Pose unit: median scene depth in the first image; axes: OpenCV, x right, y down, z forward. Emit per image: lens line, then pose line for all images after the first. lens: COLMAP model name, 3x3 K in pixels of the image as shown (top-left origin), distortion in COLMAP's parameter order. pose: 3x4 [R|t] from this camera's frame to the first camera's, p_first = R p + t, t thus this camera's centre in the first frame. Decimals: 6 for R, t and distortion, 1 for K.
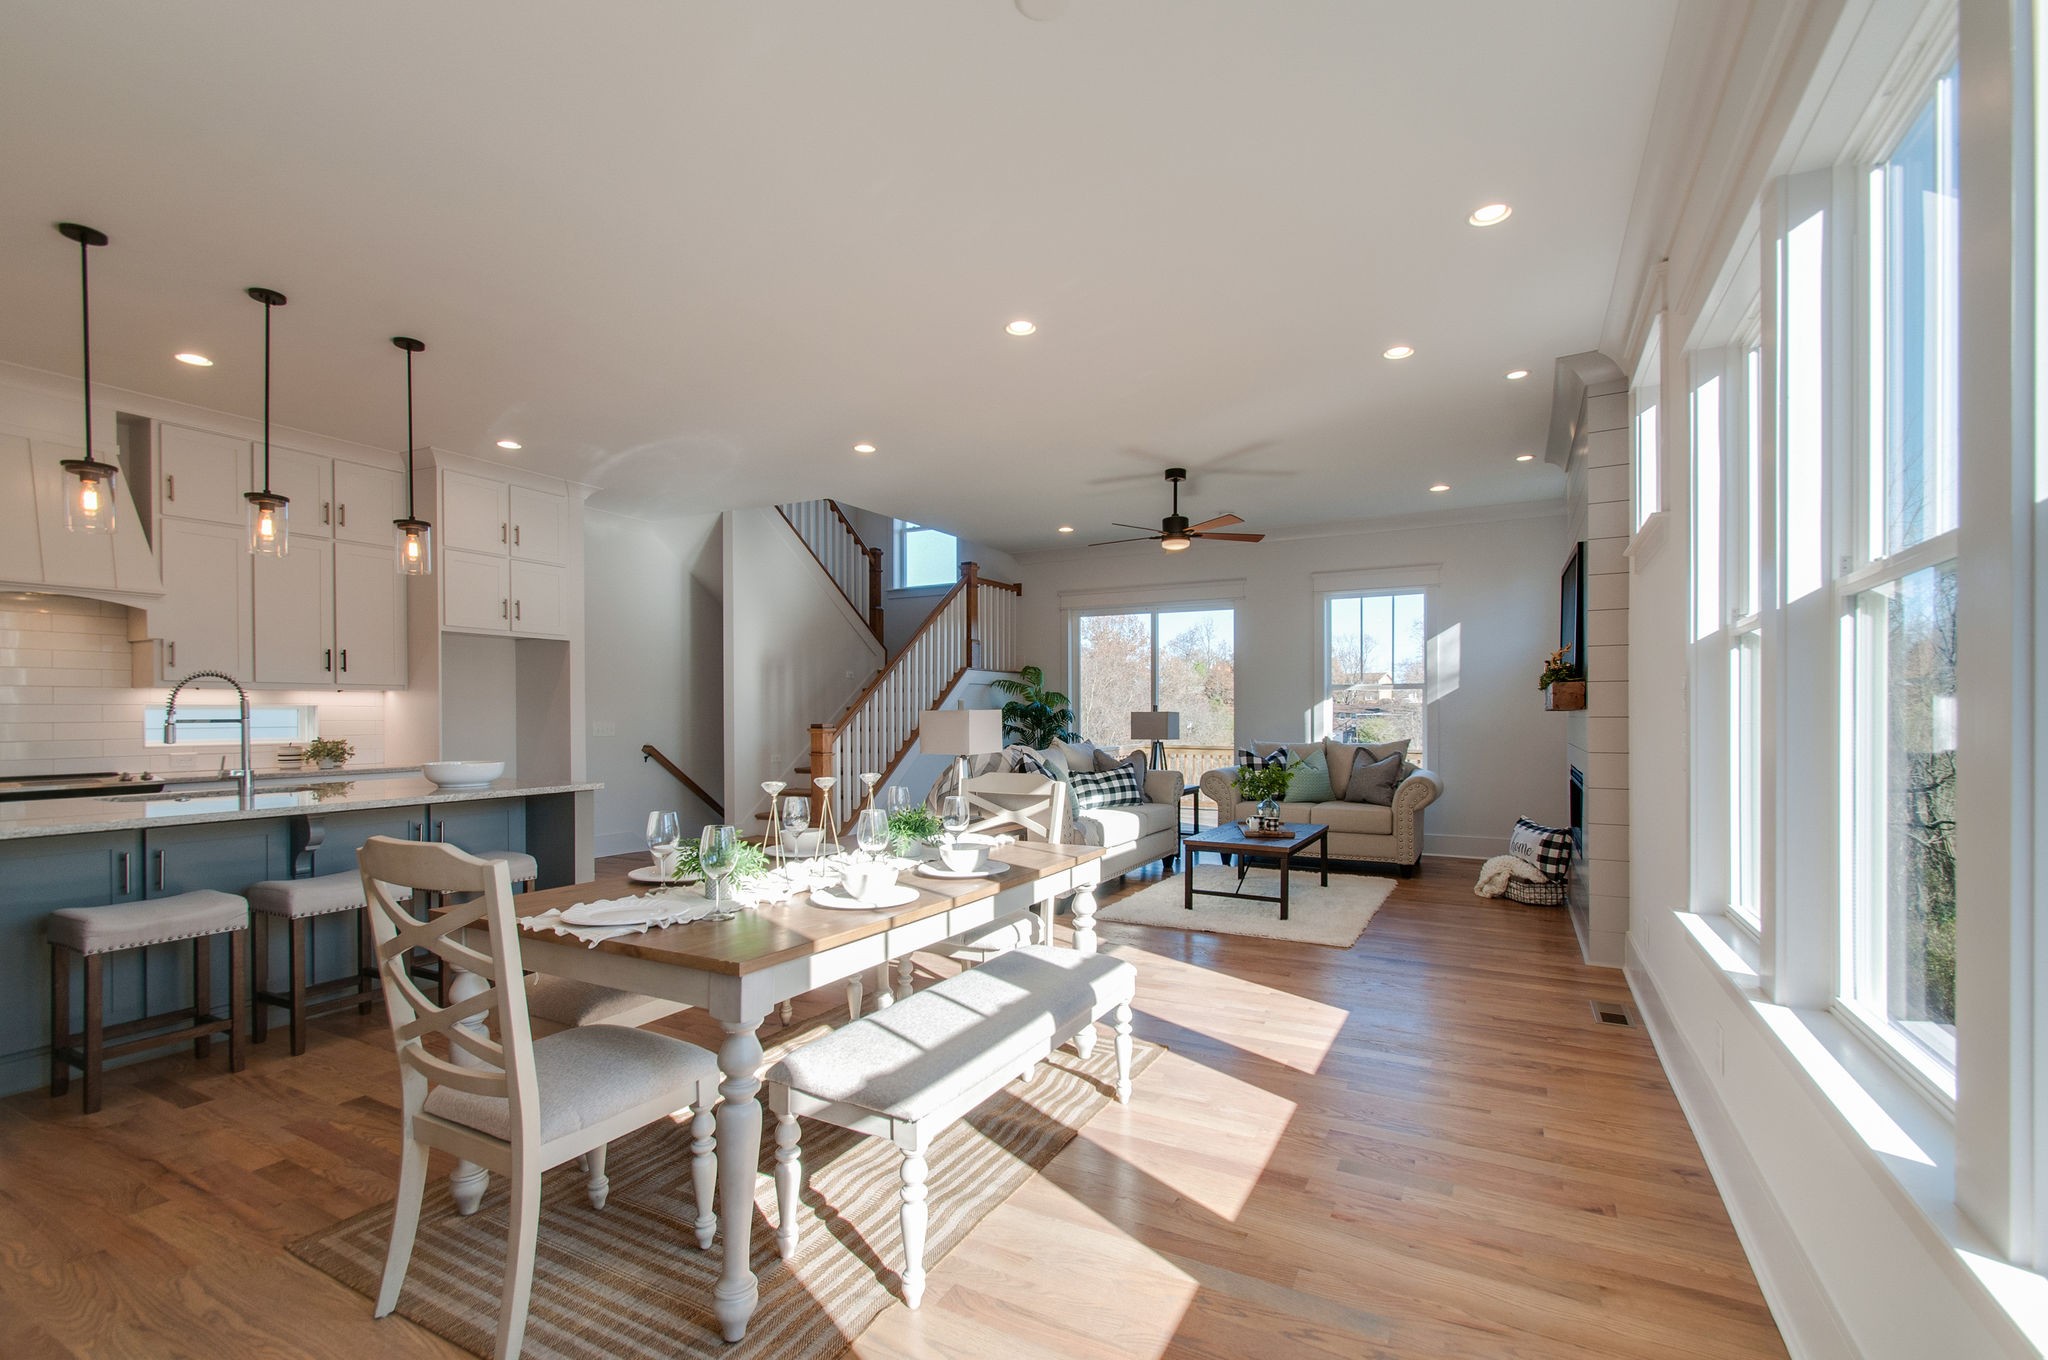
lens RADIAL K [[933.6, 0, 994.1], [0, 933.6, 691.0], [0, 0, 1]] dist [0.002405, -0.003261]
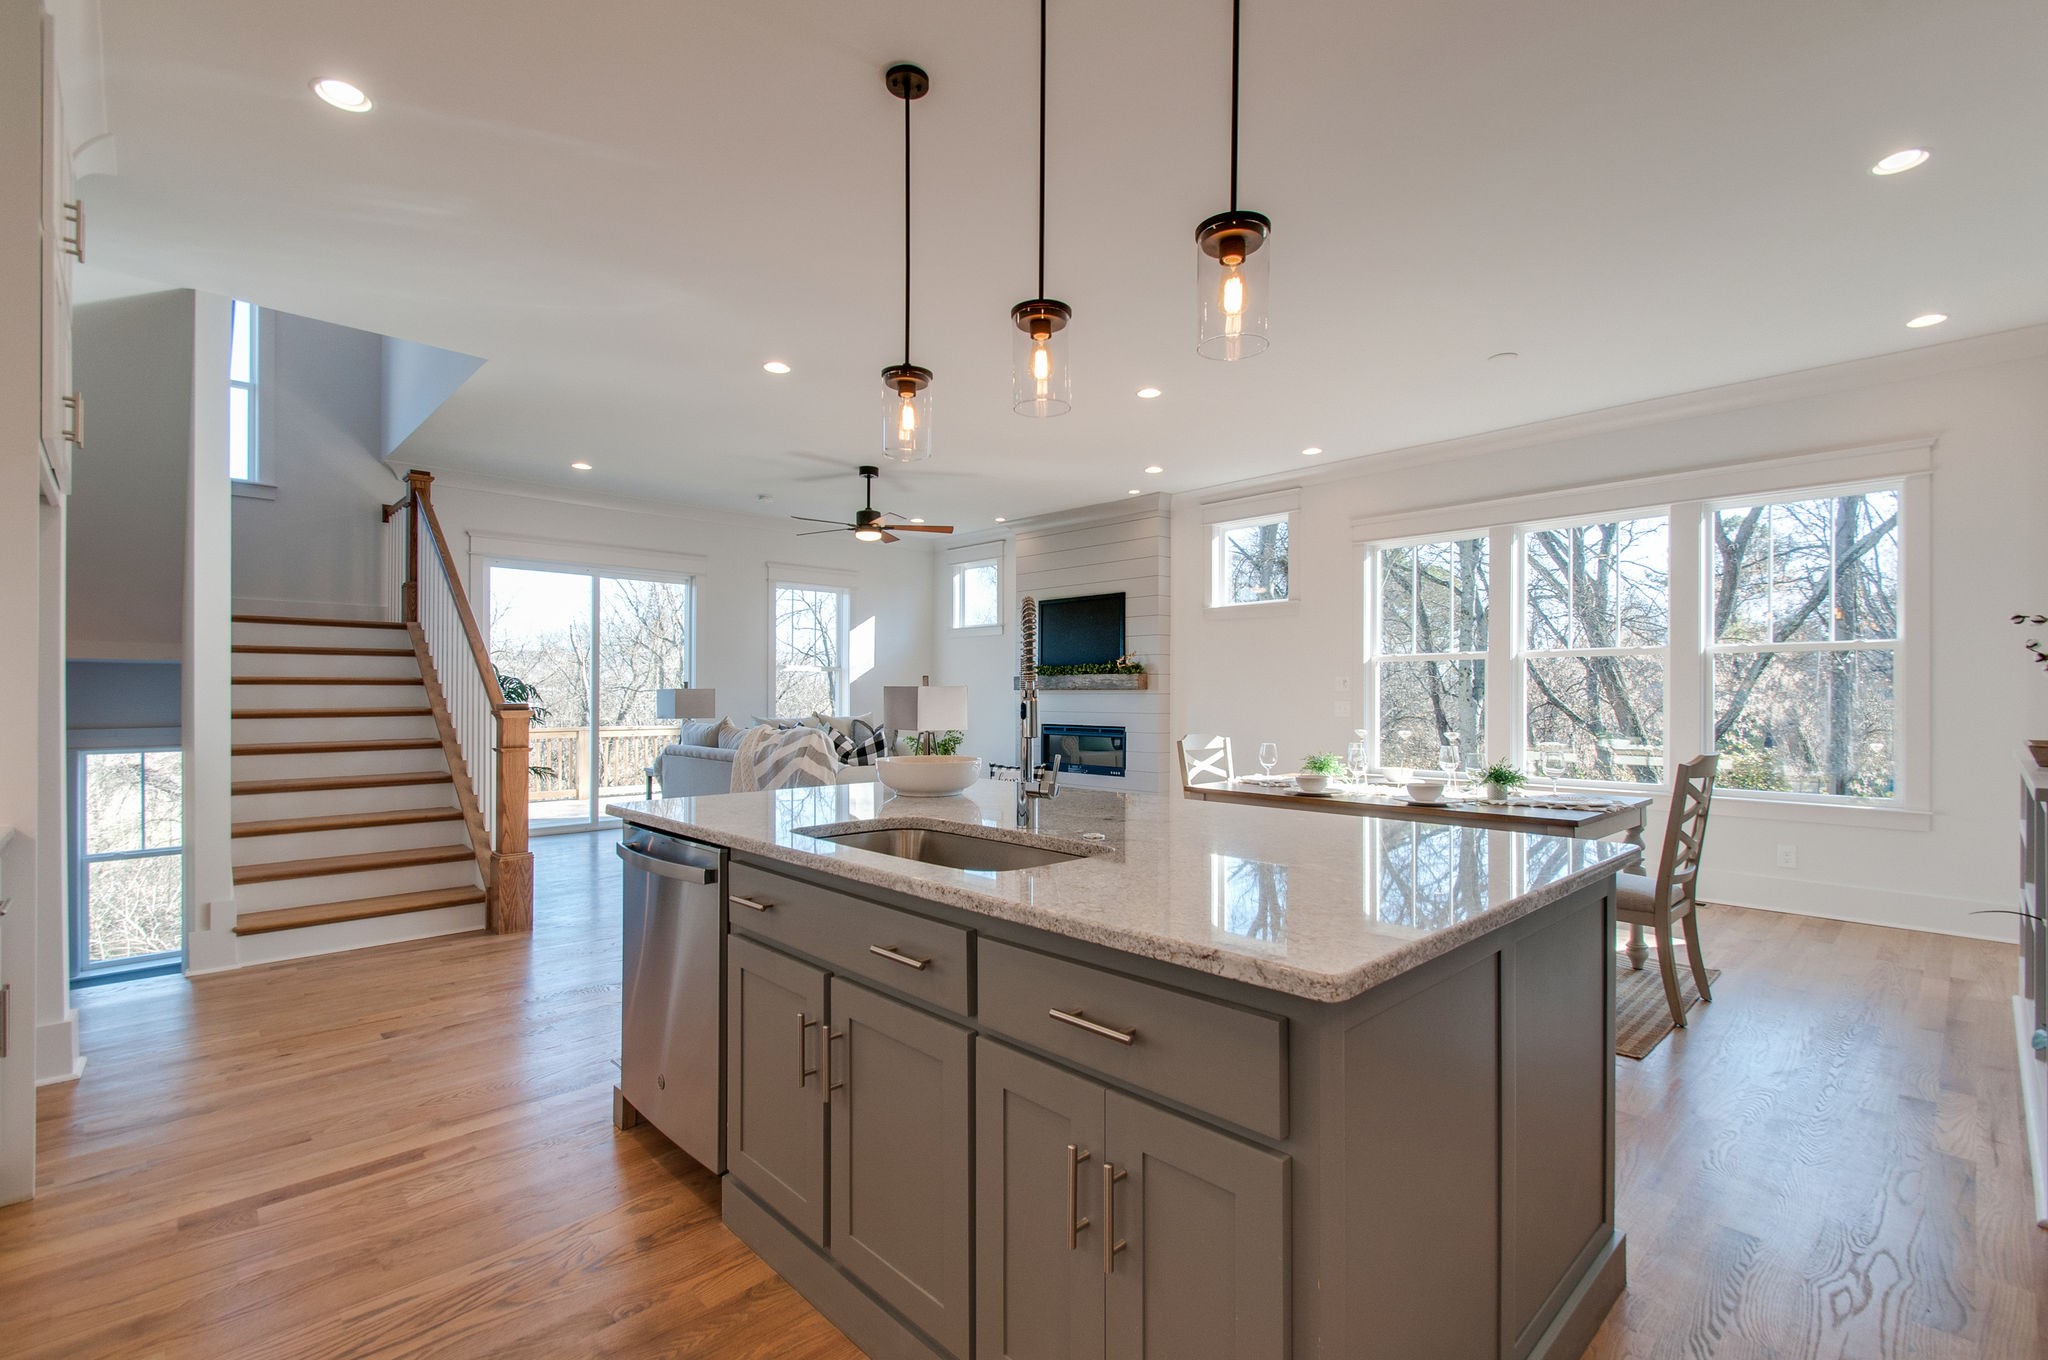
lens RADIAL K [[925.0, 0, 1021.5], [0, 925.0, 684.0], [0, 0, 1]] dist [0.002615, -0.002463]
pose [[0.307713, 0.014013, 0.951376, -0.877783], [-0.027346, 0.999609, -0.005879, 0.020314], [-0.951086, -0.024207, 0.307976, 0.550529]]
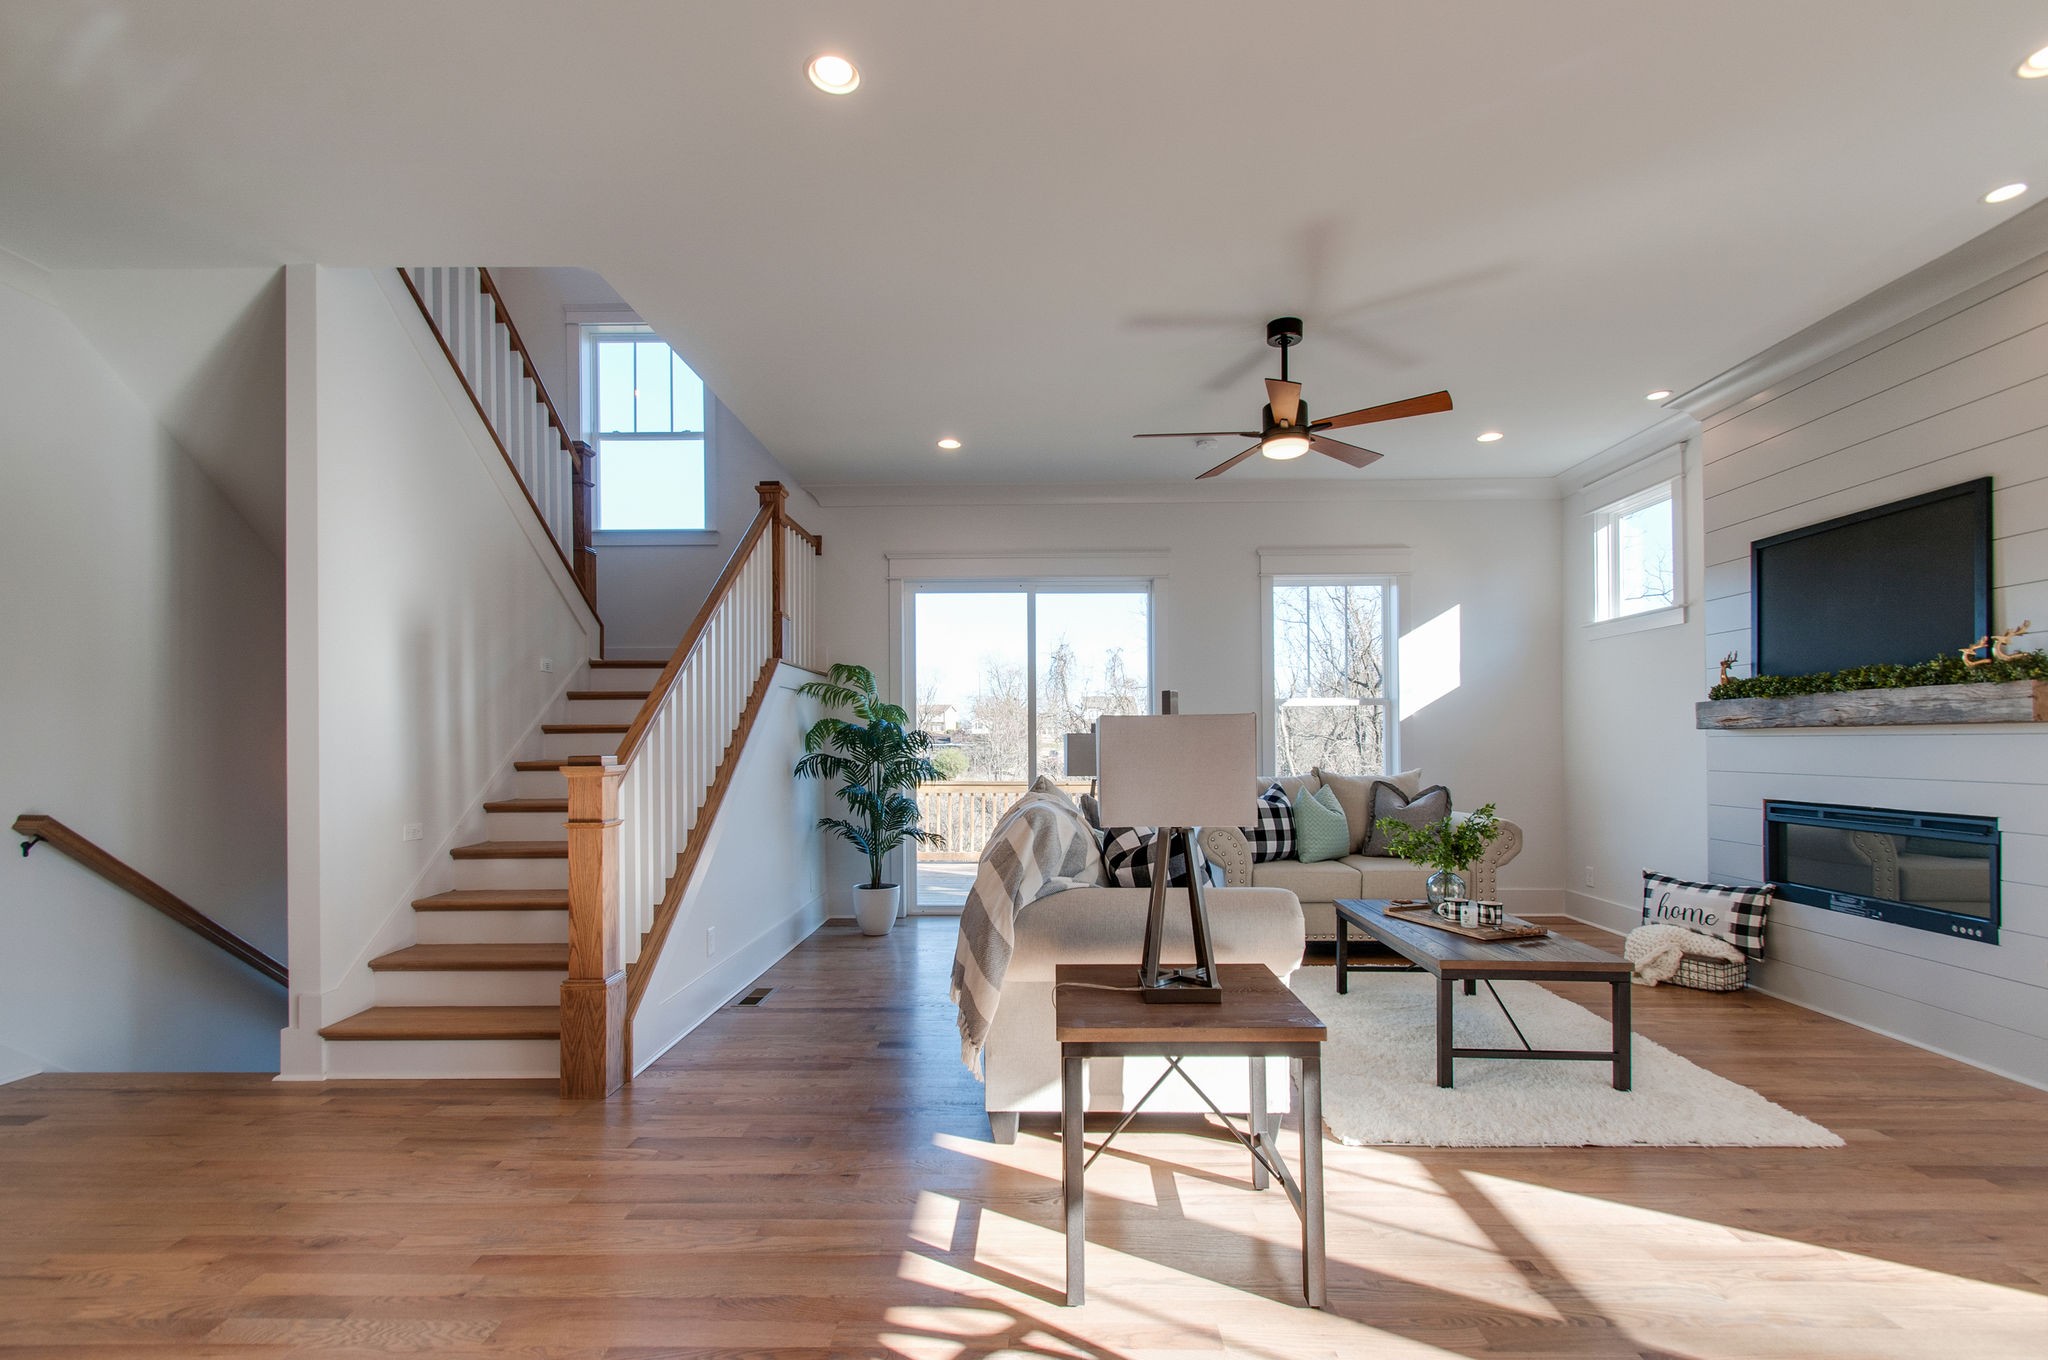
lens RADIAL K [[933.6, 0, 1041.6], [0, 933.6, 731.7], [0, 0, 1]] dist [0.002405, -0.003261]
pose [[0.878758, 0.006185, 0.477227, -0.253521], [-0.011513, 0.999900, 0.008241, 0.023296], [-0.477128, -0.012737, 0.878741, 0.616061]]
